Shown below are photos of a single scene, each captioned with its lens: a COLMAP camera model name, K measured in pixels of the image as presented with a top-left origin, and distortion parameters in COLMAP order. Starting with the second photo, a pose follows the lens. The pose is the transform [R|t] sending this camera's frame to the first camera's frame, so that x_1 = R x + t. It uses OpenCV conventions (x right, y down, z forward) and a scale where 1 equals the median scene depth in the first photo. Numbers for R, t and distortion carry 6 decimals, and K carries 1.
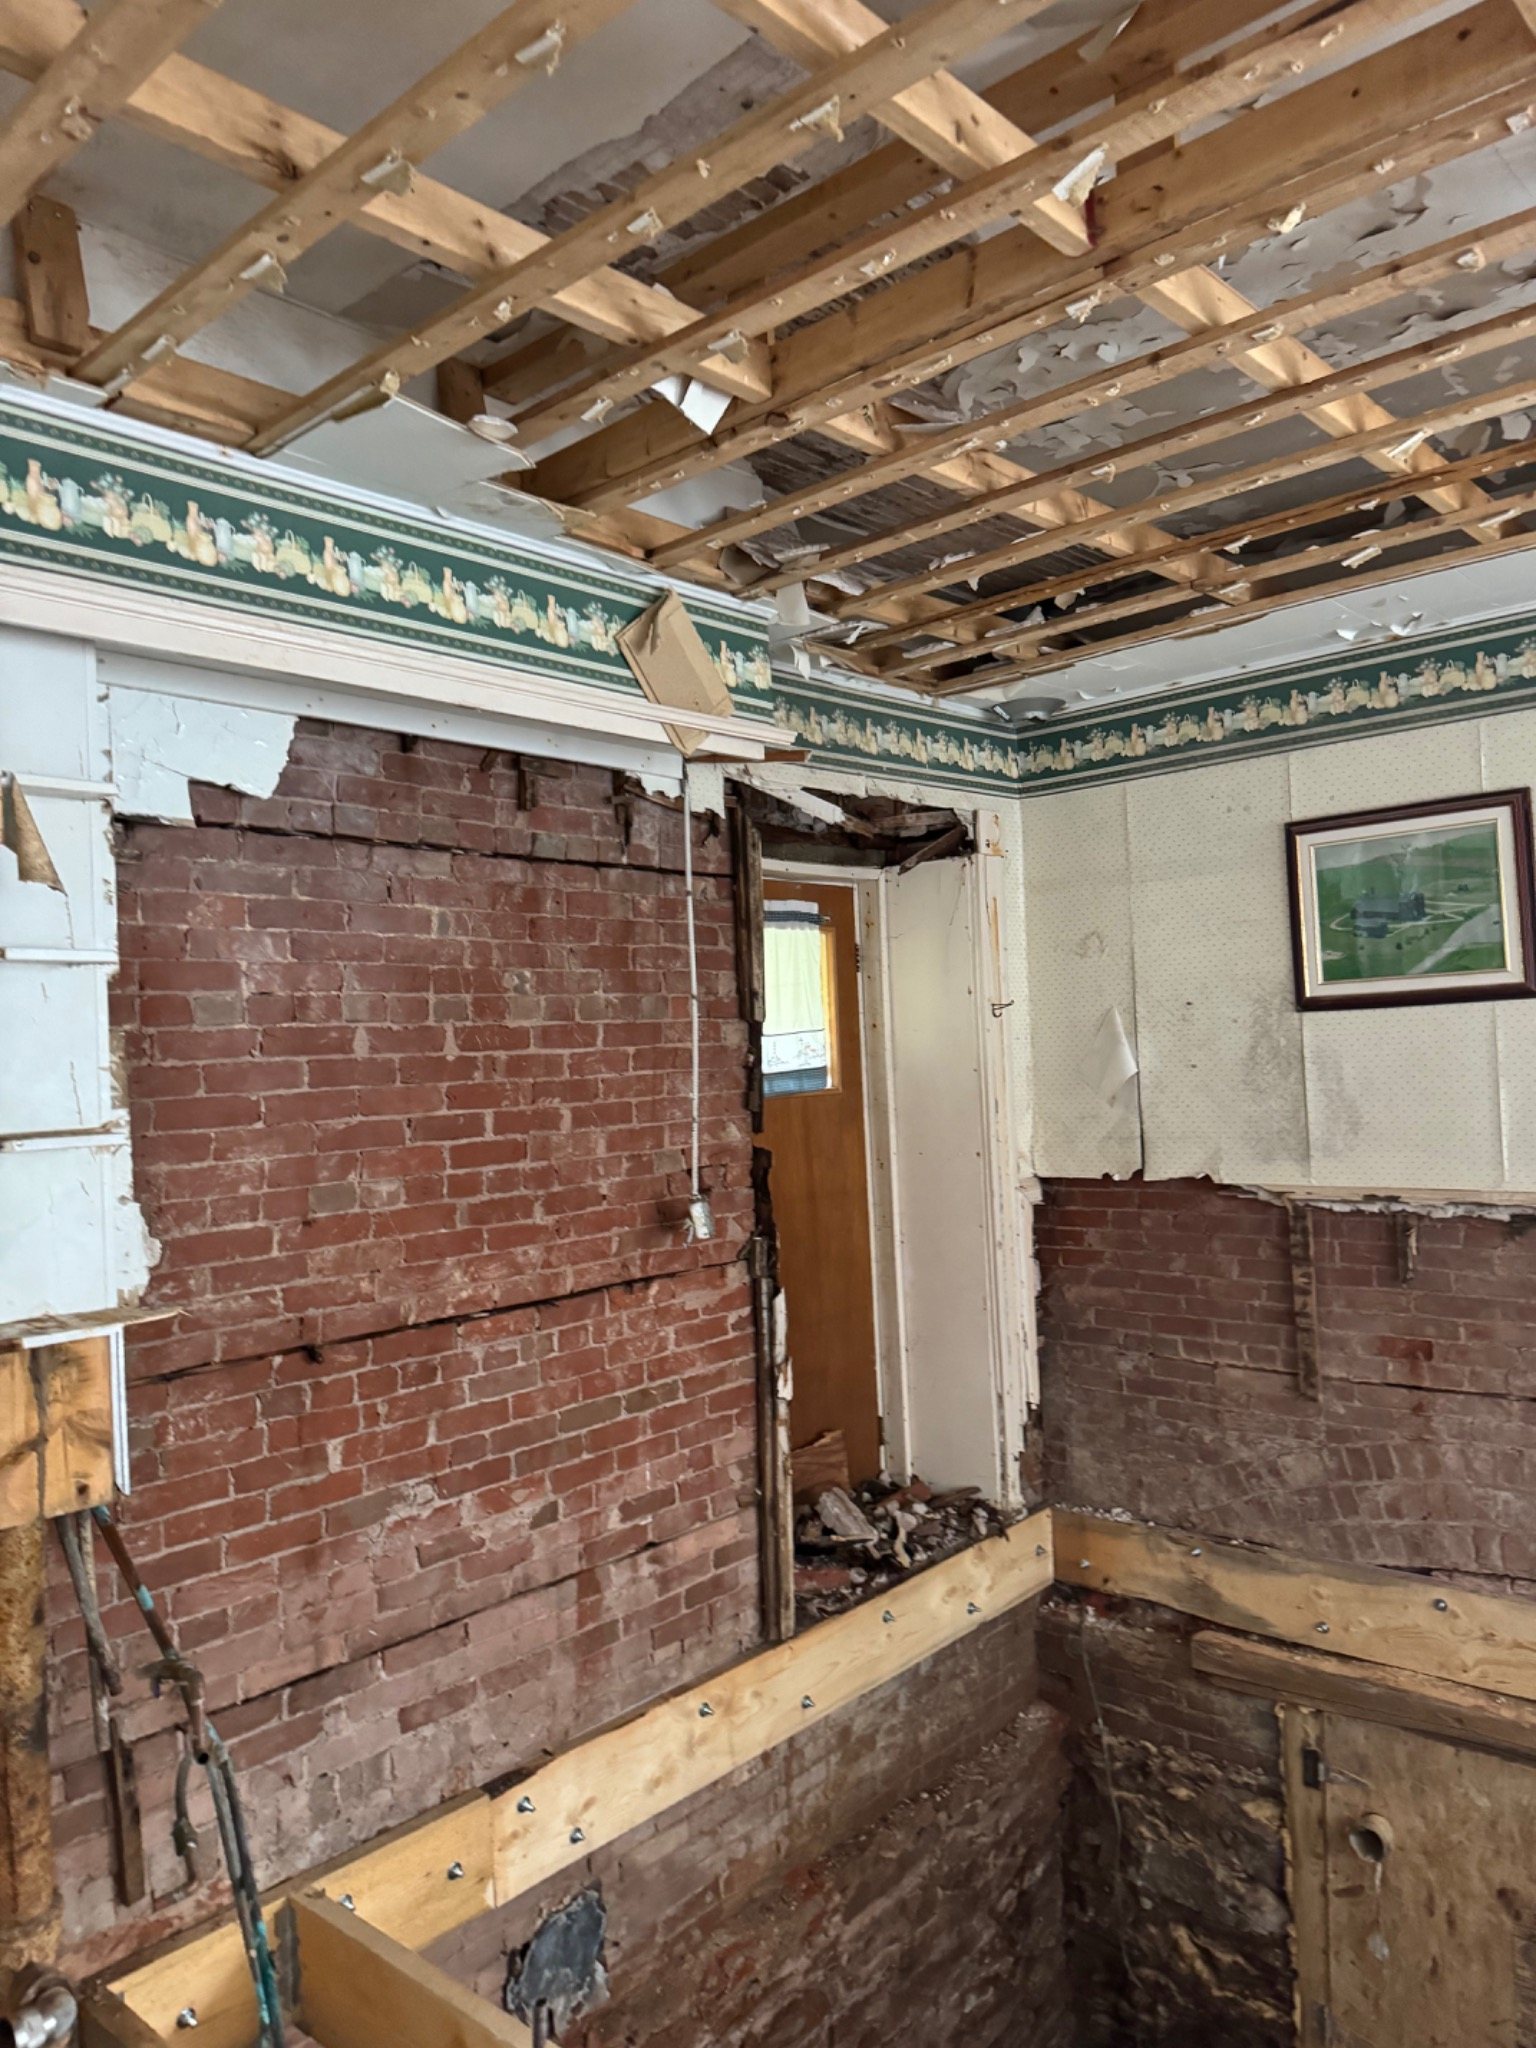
lens RADIAL K [[1463.9, 0, 764.5], [0, 1463.9, 958.6], [0, 0, 1]] dist [0.003309, -0.000808]
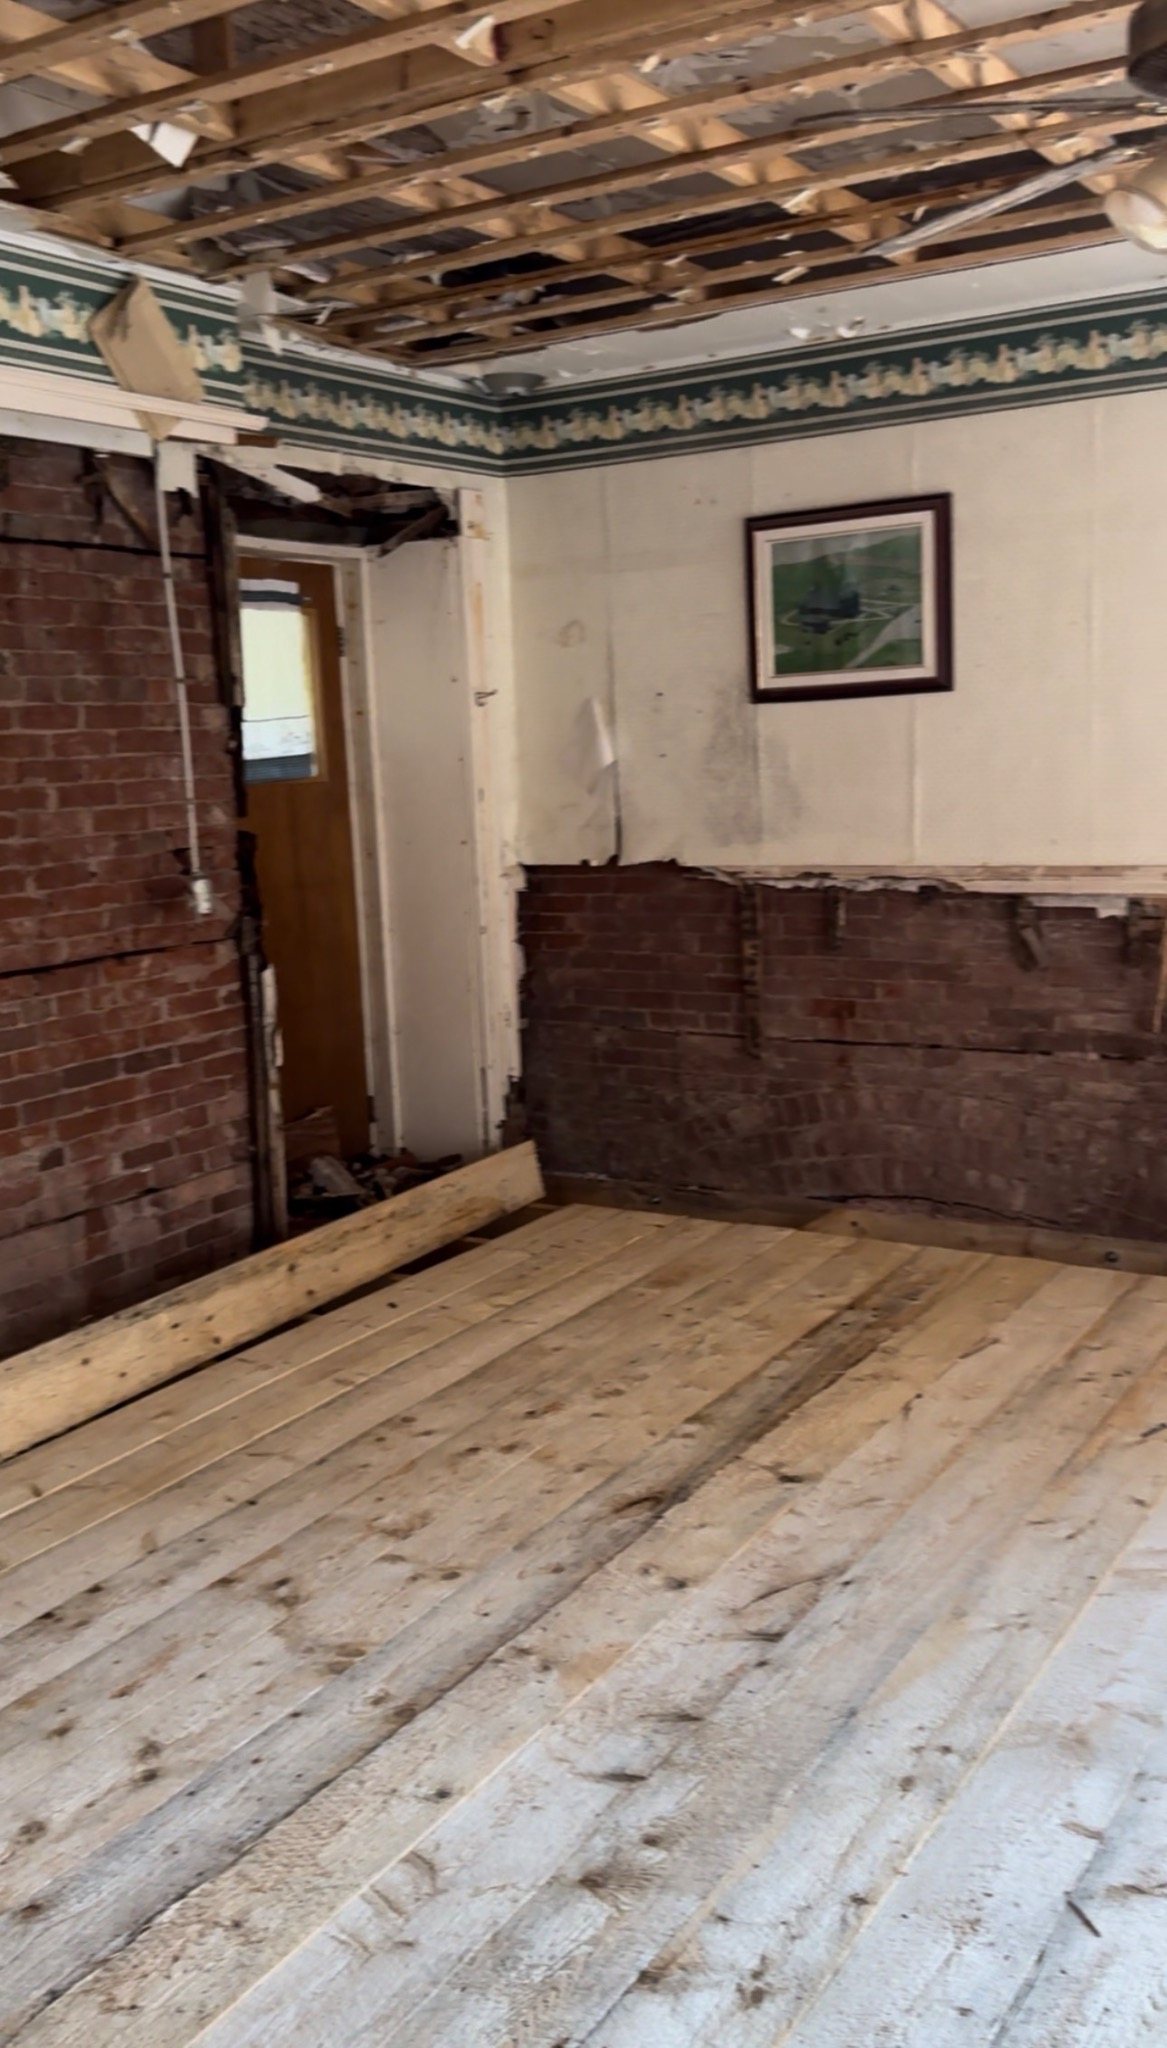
lens RADIAL K [[1750.5, 0, 583.5], [0, 1750.5, 1024.0], [0, 0, 1]] dist [0.183046, -0.327033]
pose [[0.982514, -0.023782, 0.184664, -0.001525], [-0.017125, 0.976062, 0.216819, -0.012511], [-0.185399, -0.216190, 0.958587, -0.274103]]
